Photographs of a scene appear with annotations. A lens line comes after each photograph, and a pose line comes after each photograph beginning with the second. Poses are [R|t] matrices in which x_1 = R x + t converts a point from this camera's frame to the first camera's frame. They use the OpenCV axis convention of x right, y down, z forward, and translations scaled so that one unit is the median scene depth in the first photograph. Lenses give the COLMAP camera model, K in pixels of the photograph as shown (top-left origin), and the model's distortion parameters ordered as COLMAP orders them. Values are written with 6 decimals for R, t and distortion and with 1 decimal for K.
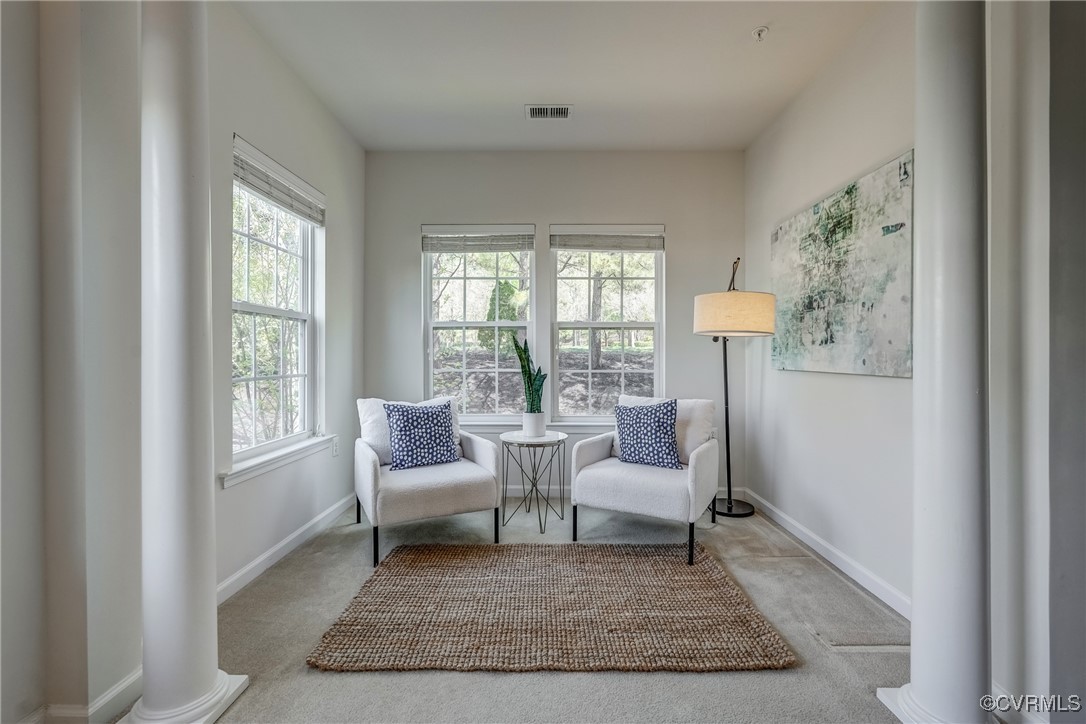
lens RADIAL K [[478.5, 0, 542.6], [0, 478.5, 355.9], [0, 0, 1]] dist [-0.015562, 0.006828]
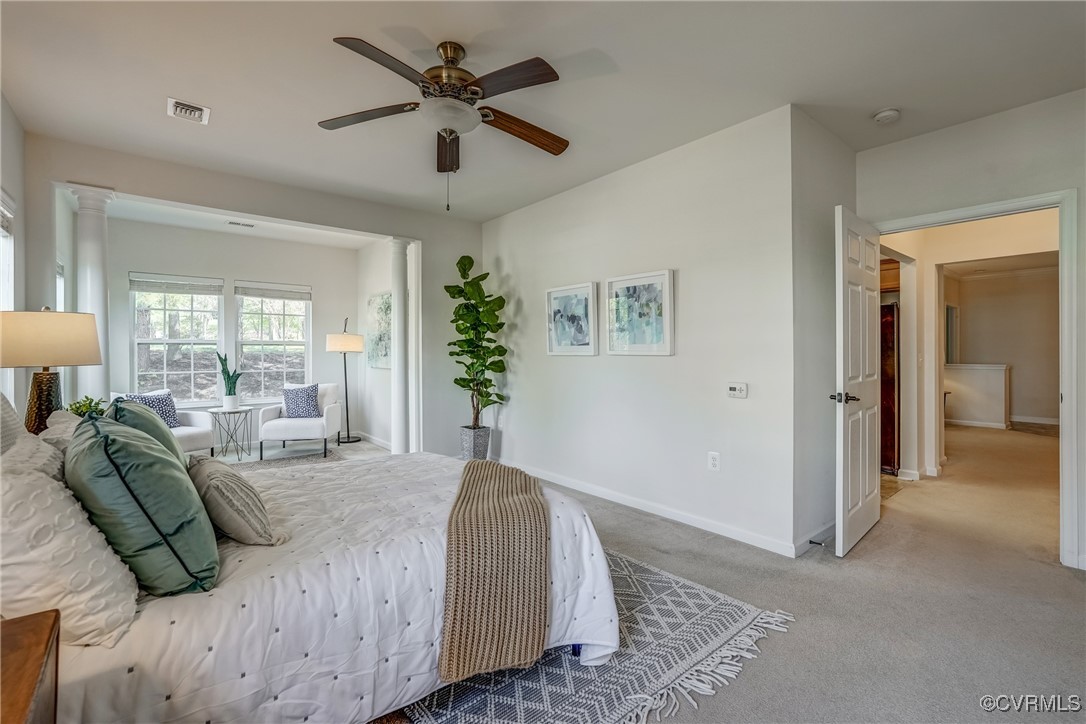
lens RADIAL K [[478.5, 0, 542.8], [0, 478.5, 351.0], [0, 0, 1]] dist [-0.015562, 0.006828]
pose [[0.761687, -0.001747, 0.647943, -0.278700], [0.003887, 0.999991, -0.001873, -0.036080], [-0.647933, 0.003946, 0.761687, -1.065150]]
